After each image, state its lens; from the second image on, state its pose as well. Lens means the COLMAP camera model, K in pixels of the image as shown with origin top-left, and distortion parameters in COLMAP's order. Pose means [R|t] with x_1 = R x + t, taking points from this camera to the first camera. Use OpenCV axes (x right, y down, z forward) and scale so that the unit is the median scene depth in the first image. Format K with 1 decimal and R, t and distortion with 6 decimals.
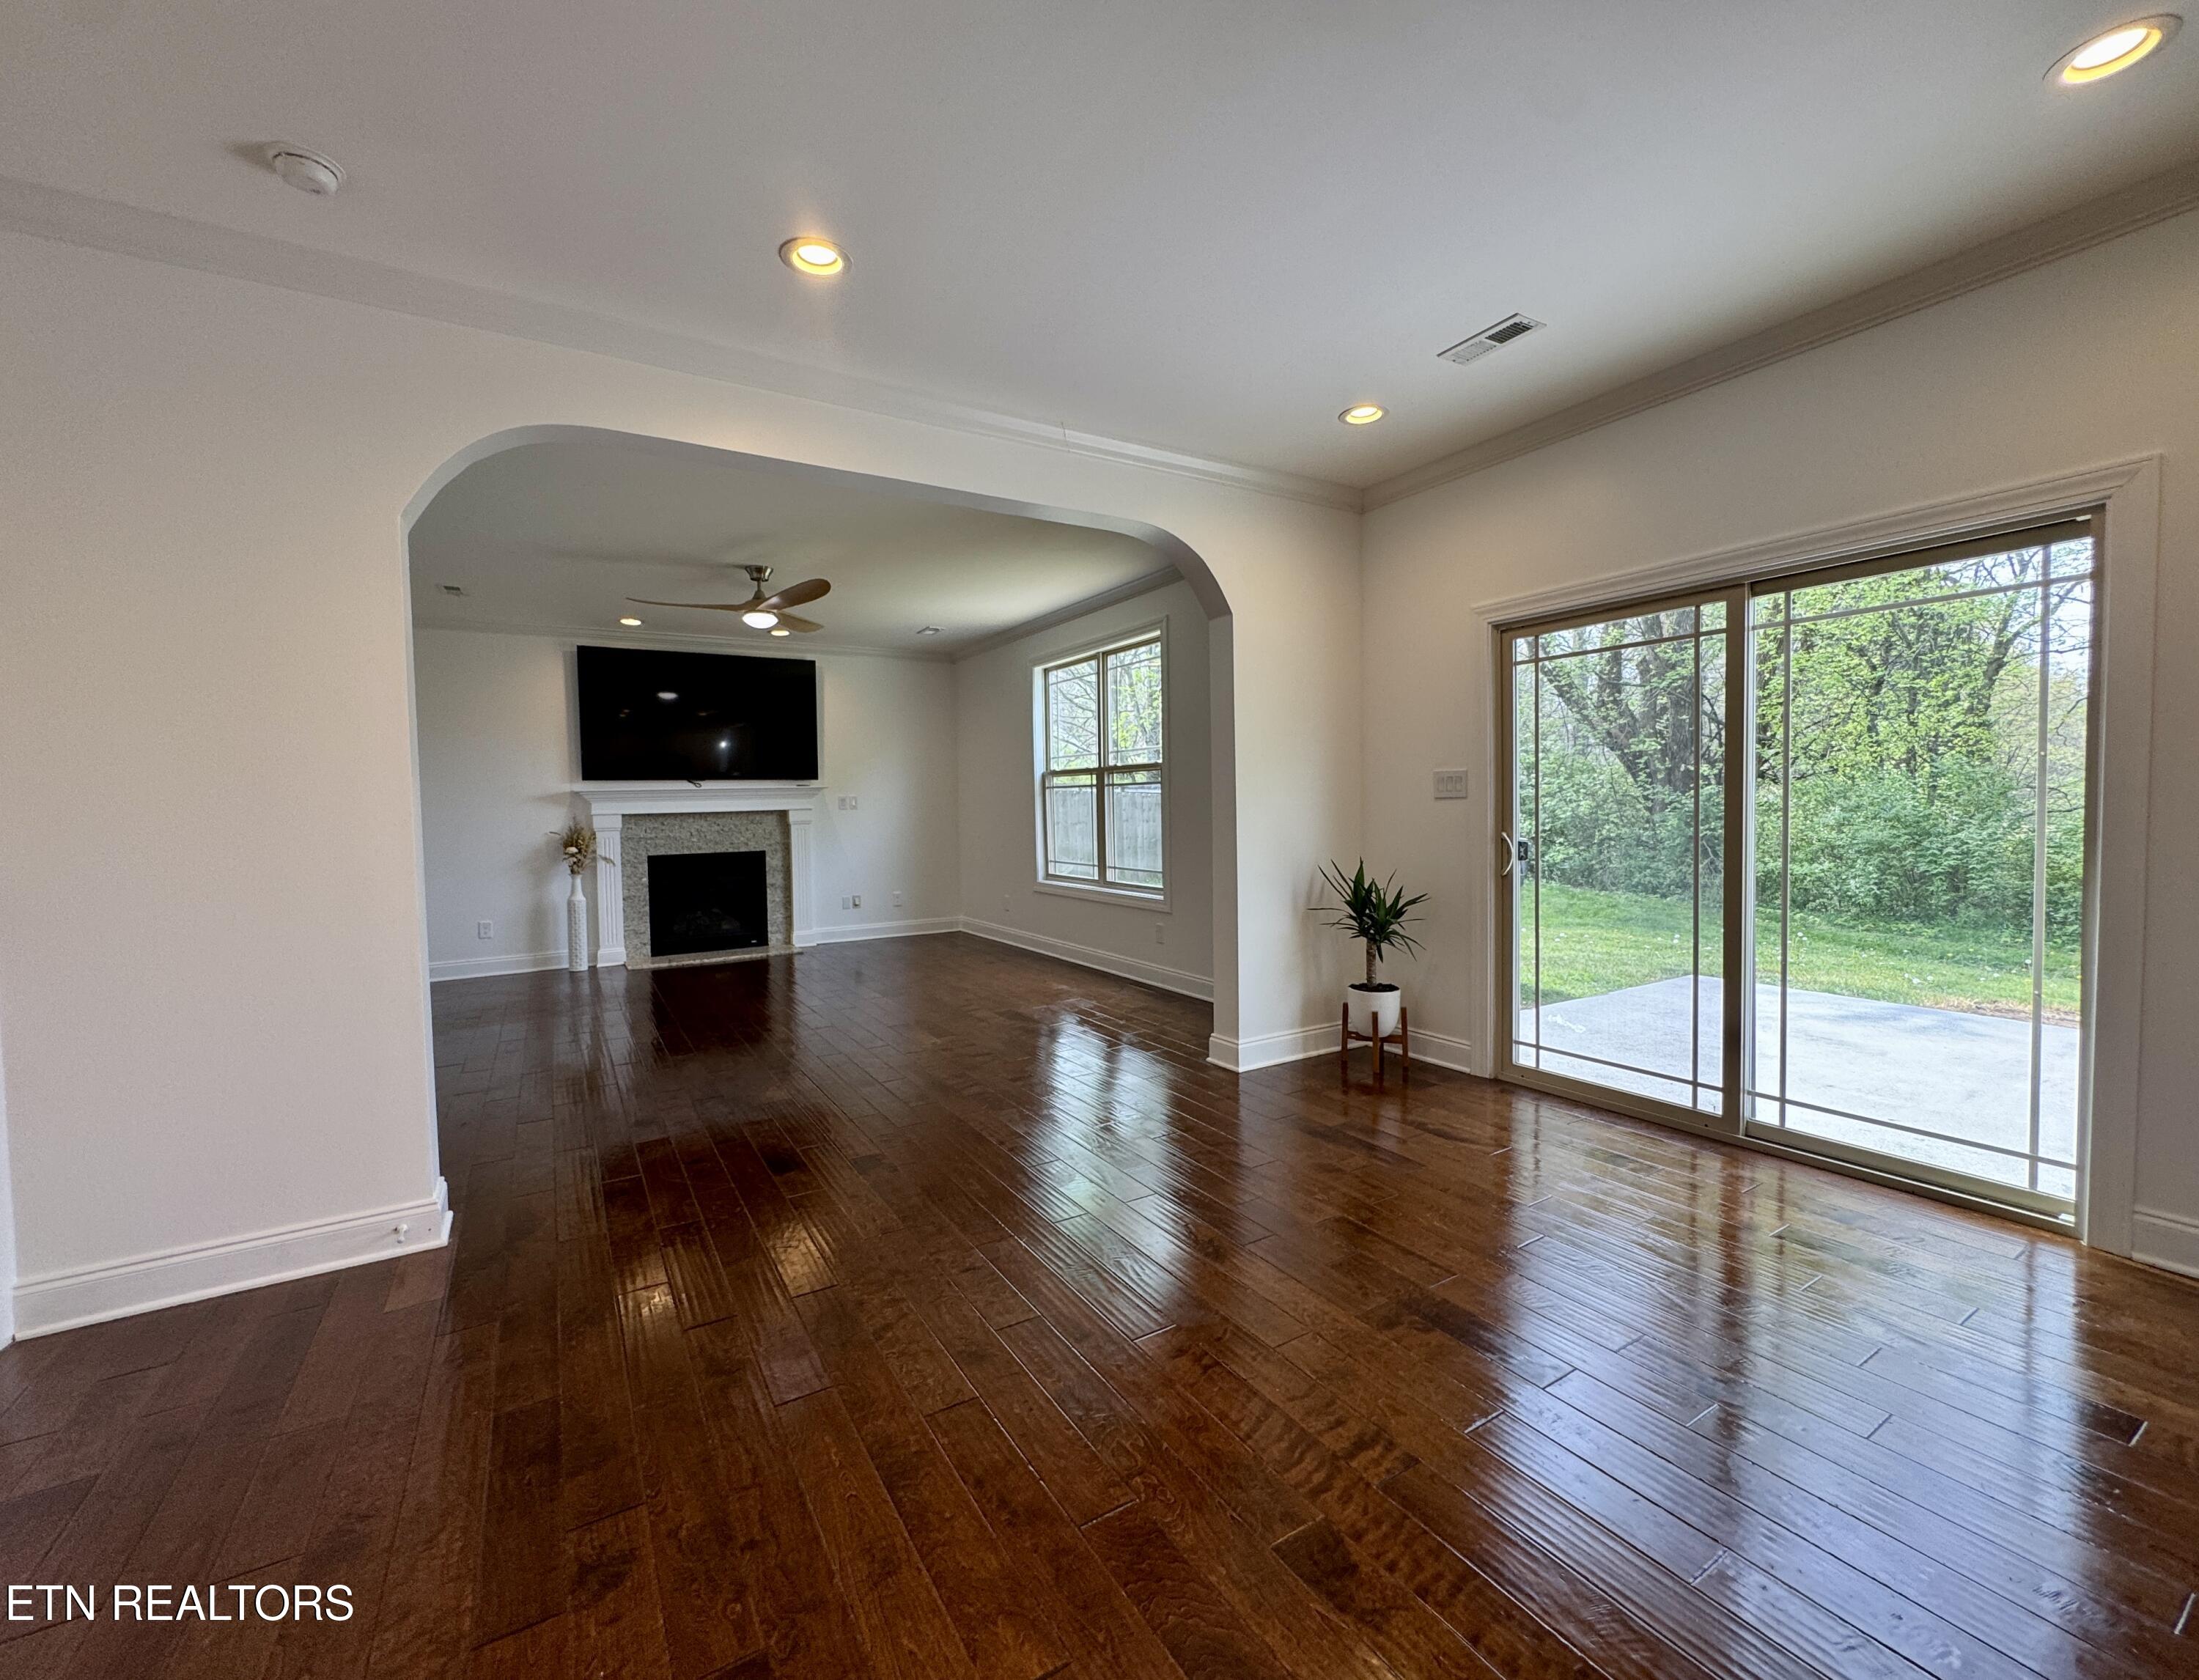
lens RADIAL K [[917.8, 0, 1099.5], [0, 917.8, 840.0], [0, 0, 1]] dist [0.015922, -0.000128]
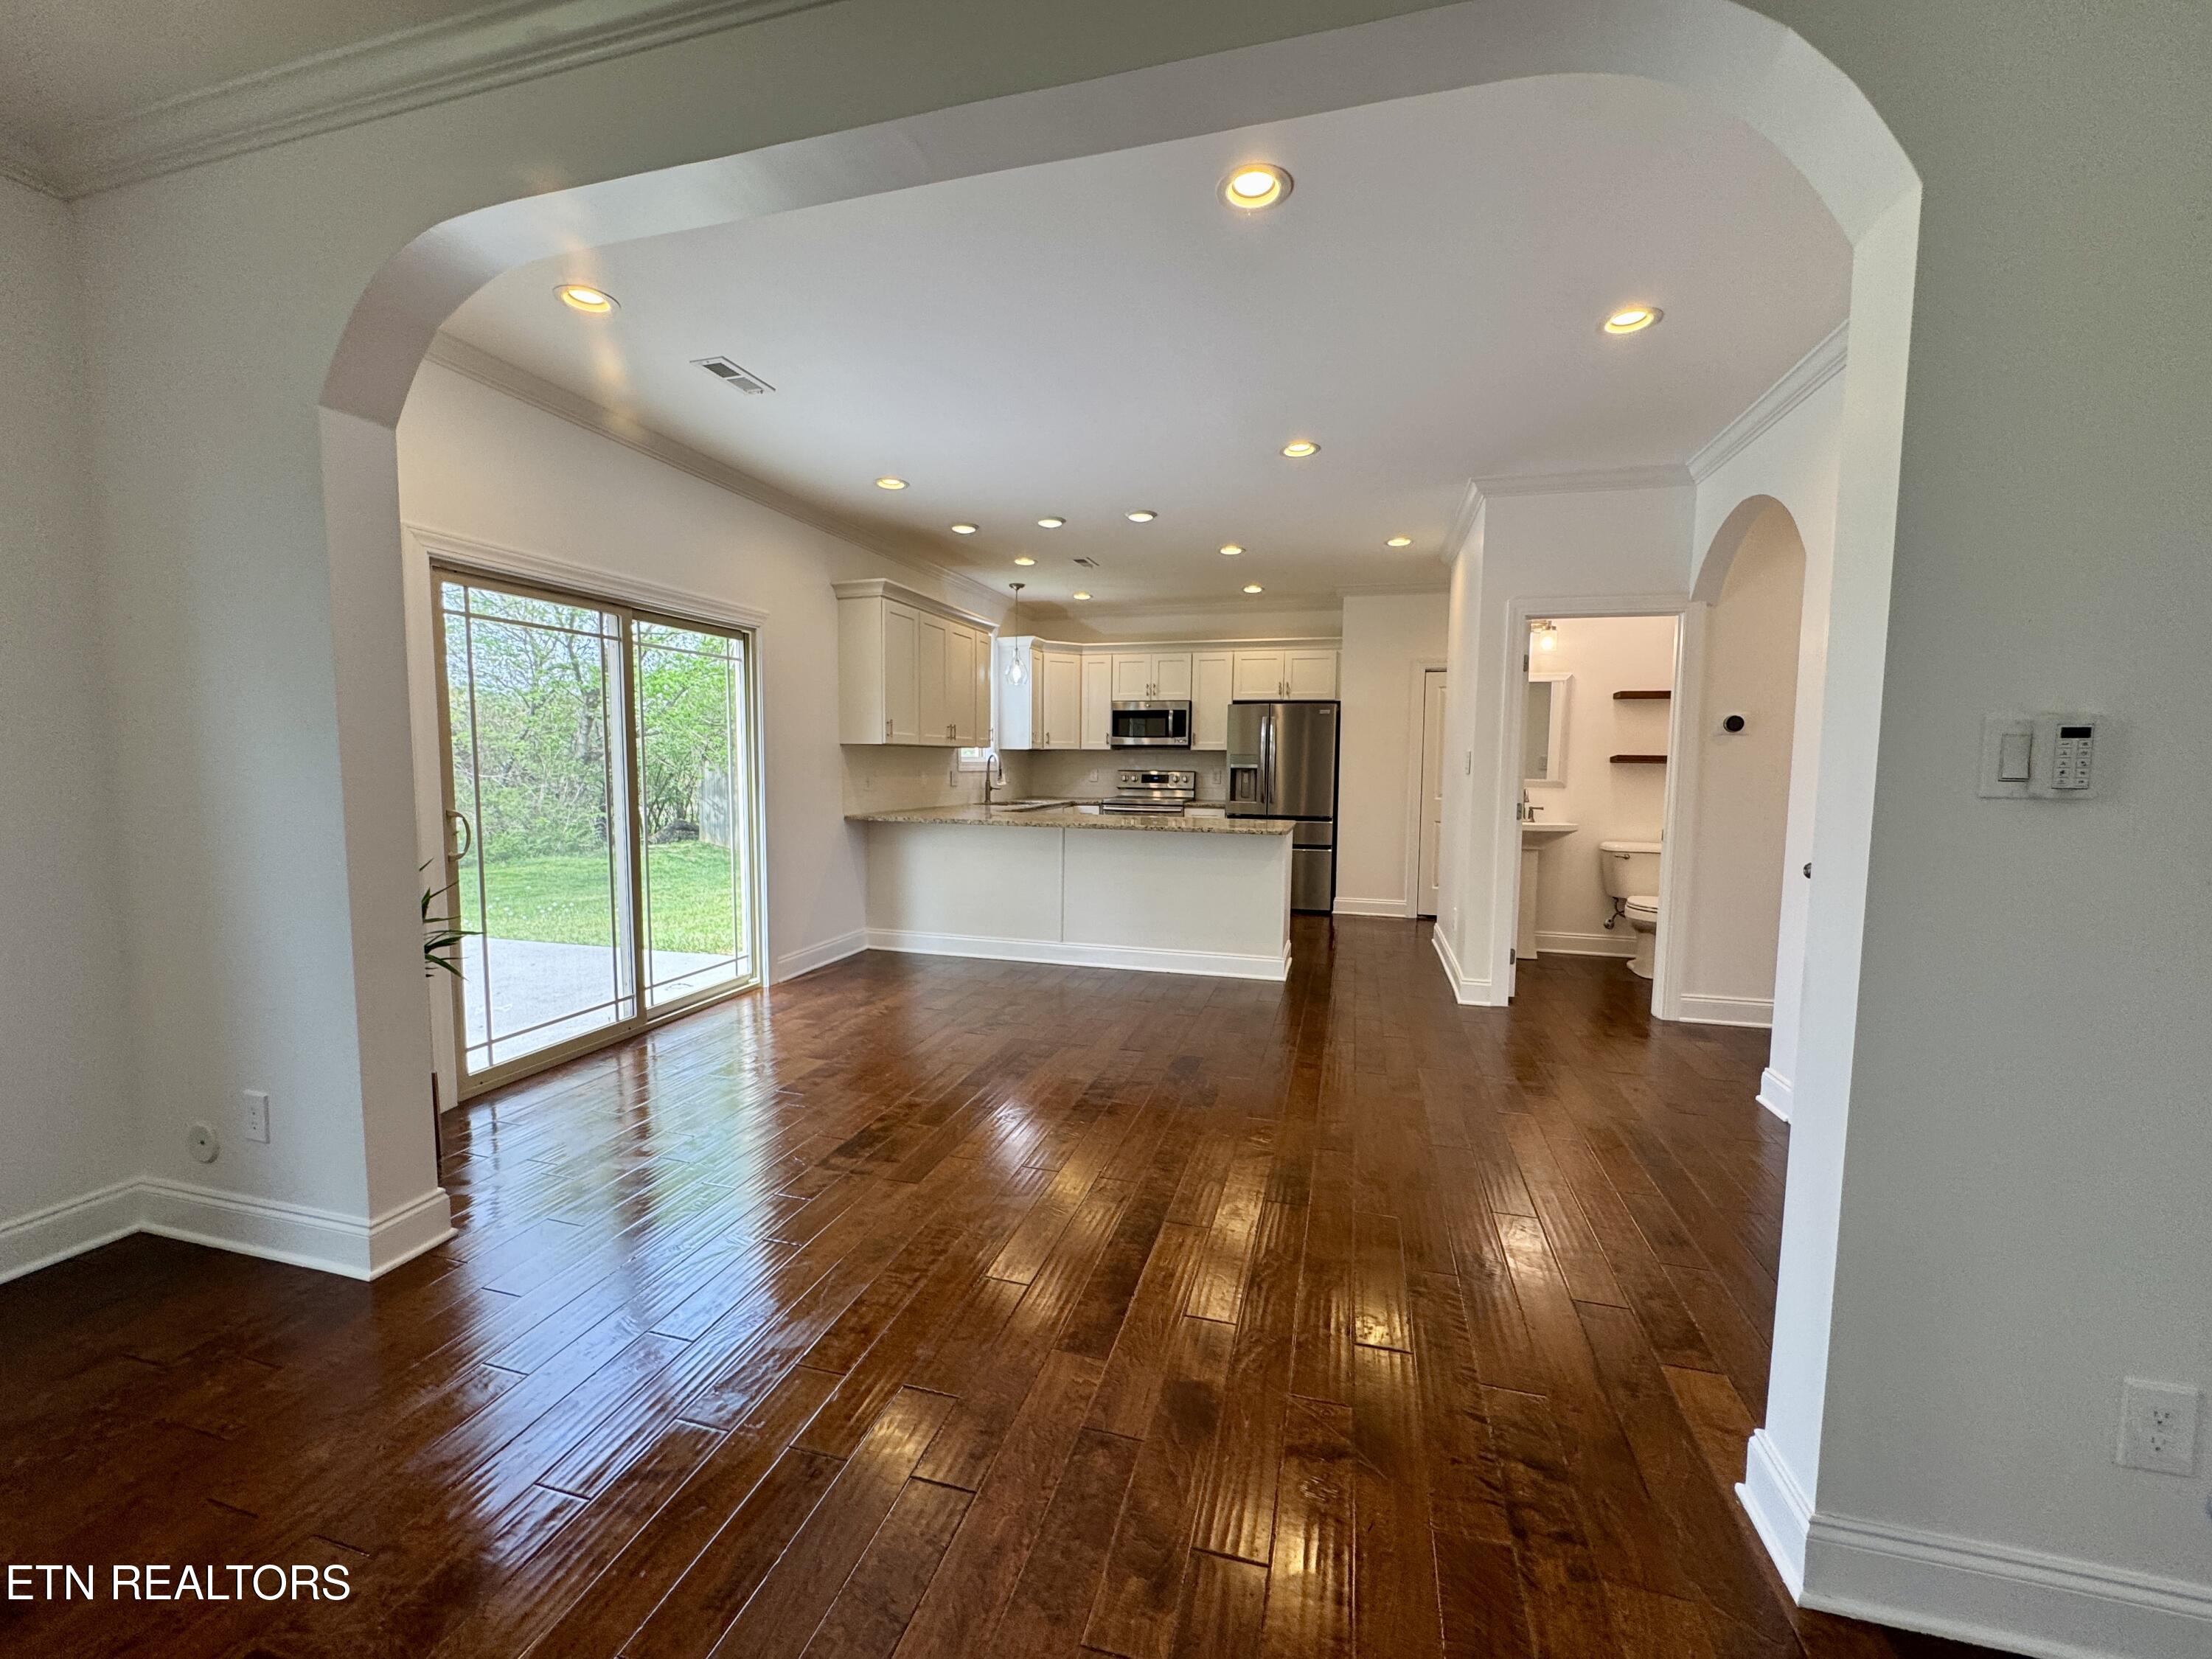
lens RADIAL K [[885.0, 0, 1106.0], [0, 885.0, 829.5], [0, 0, 1]] dist [-0.005958, 0.000391]
pose [[-0.676227, -0.045794, 0.735269, -0.654144], [0.034290, 0.995028, 0.093508, -0.053422], [-0.735895, 0.088445, -0.671294, 1.288093]]
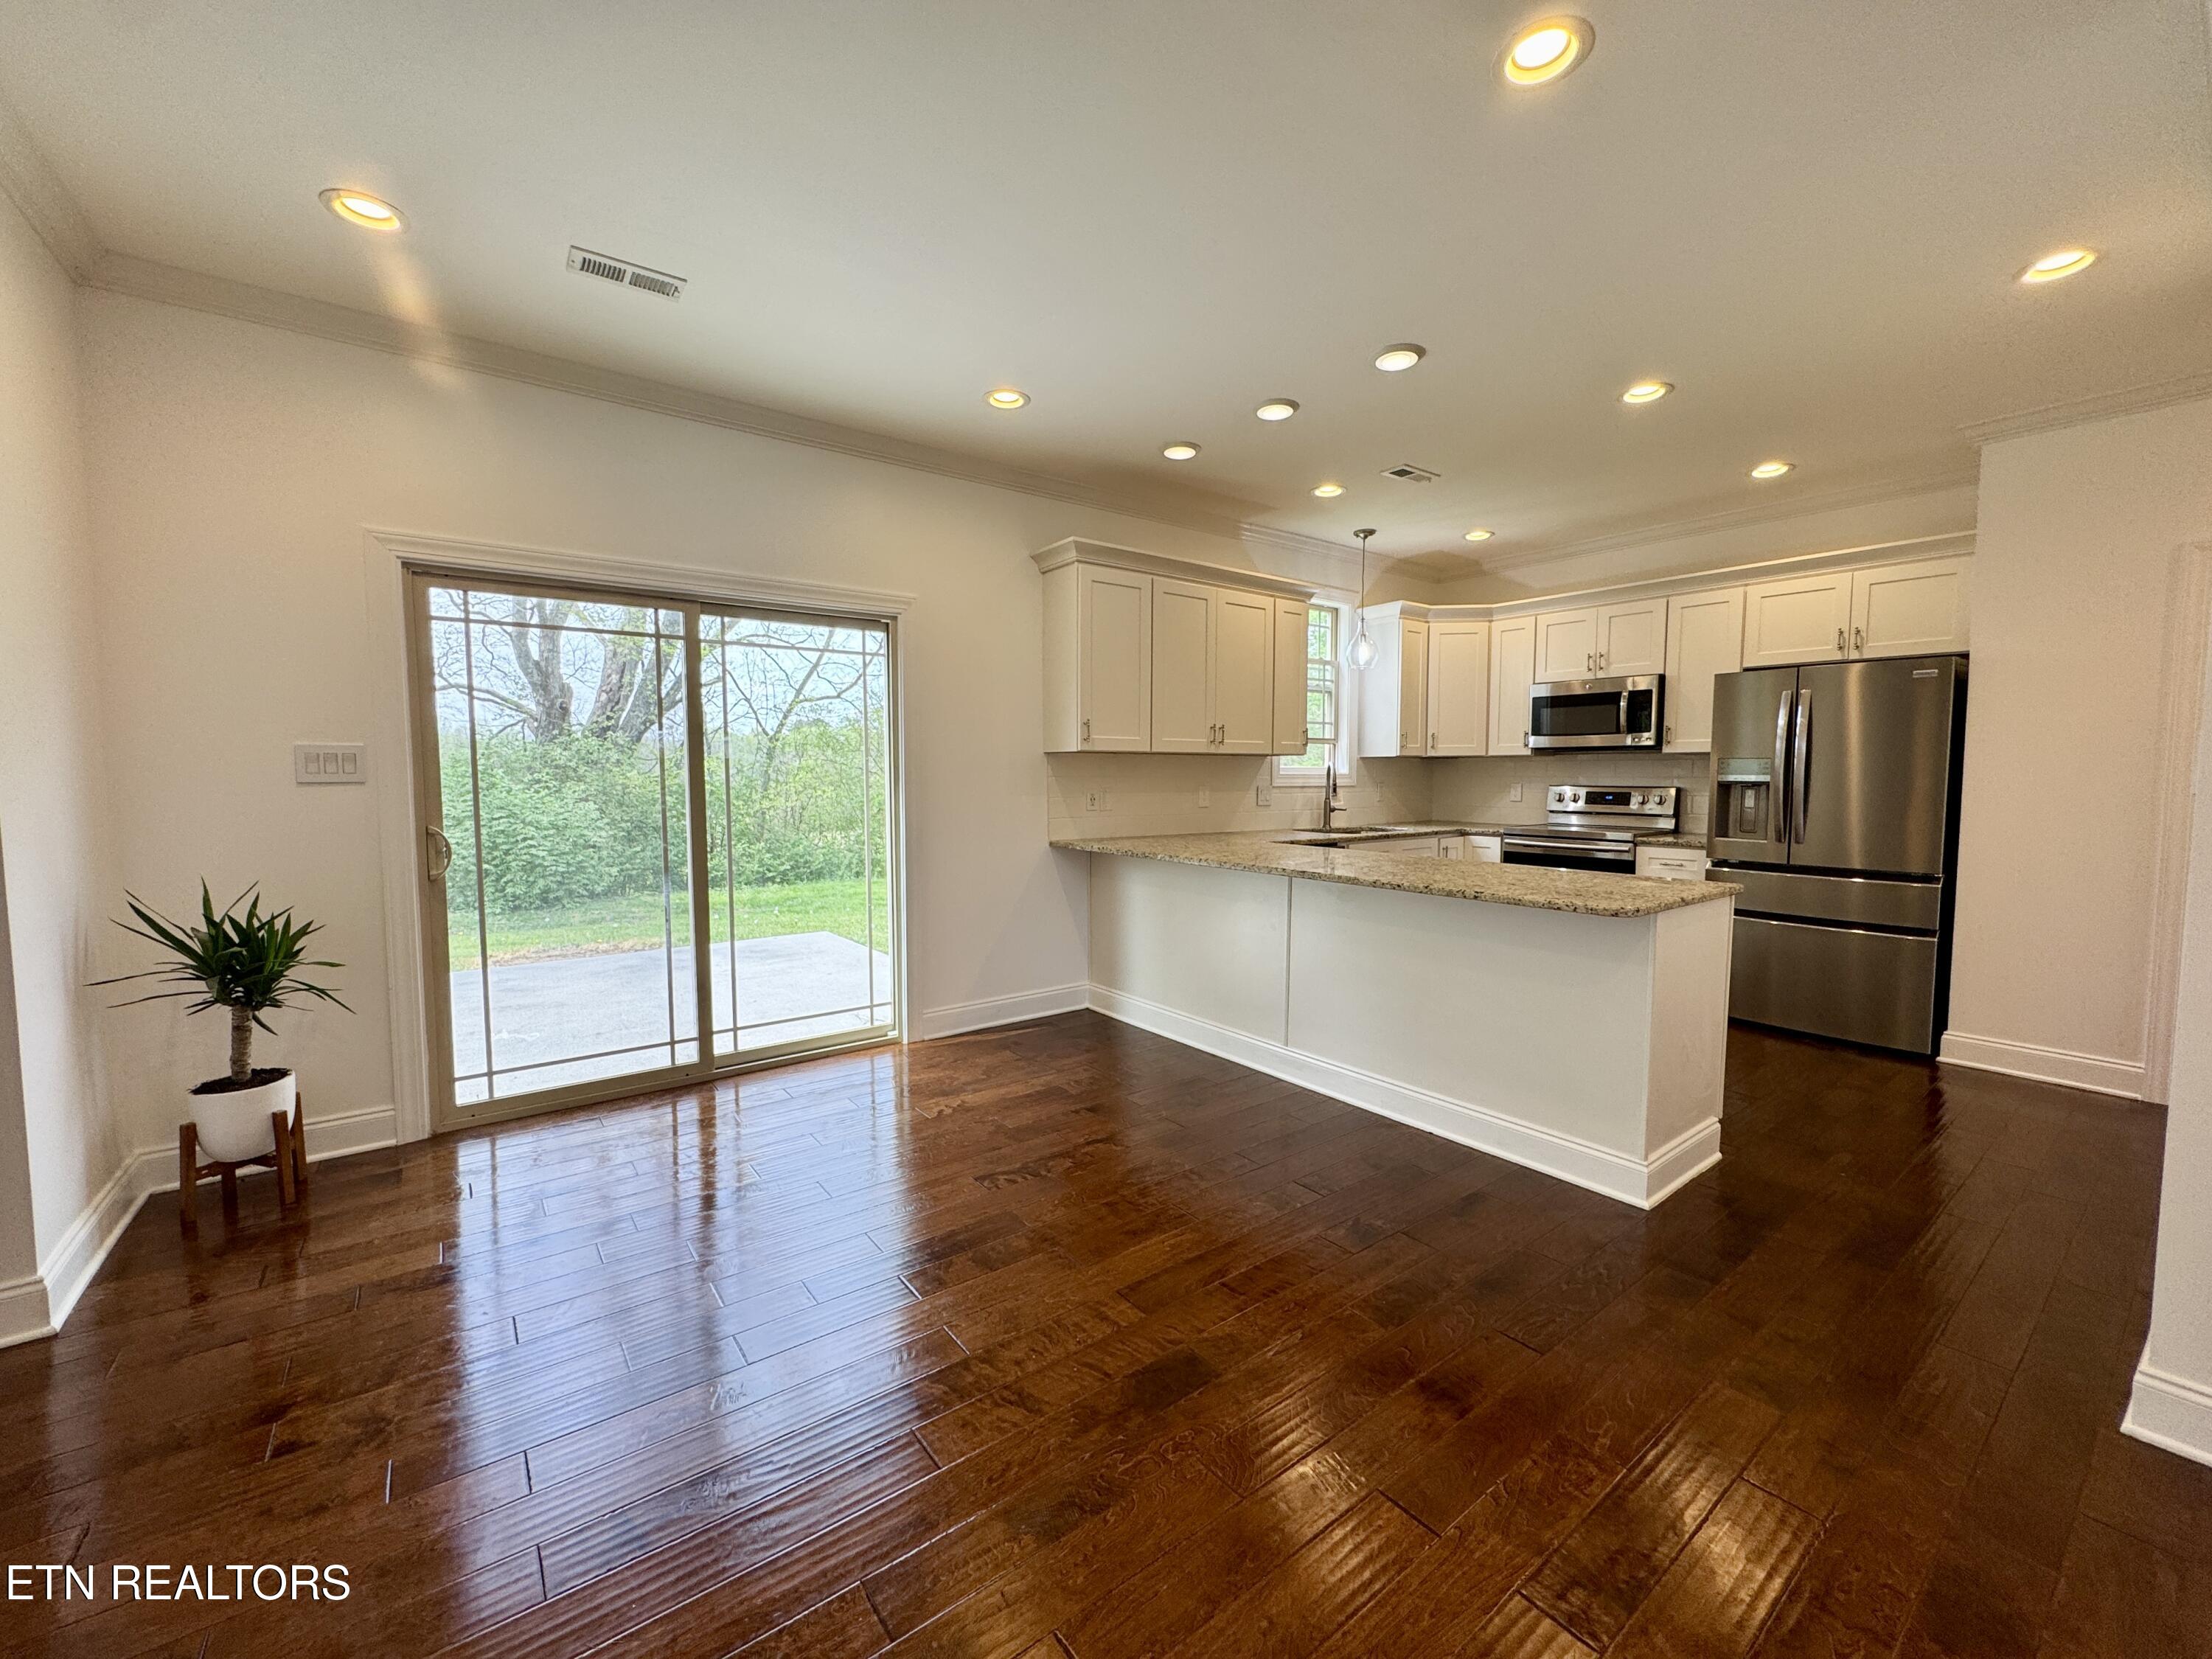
lens RADIAL K [[885.0, 0, 1106.0], [0, 885.0, 829.5], [0, 0, 1]] dist [-0.005958, 0.000391]
pose [[-0.093461, -0.047214, 0.994503, -0.442322], [0.042773, 0.997762, 0.051388, -0.023432], [-0.994704, 0.047341, -0.091232, 0.567332]]
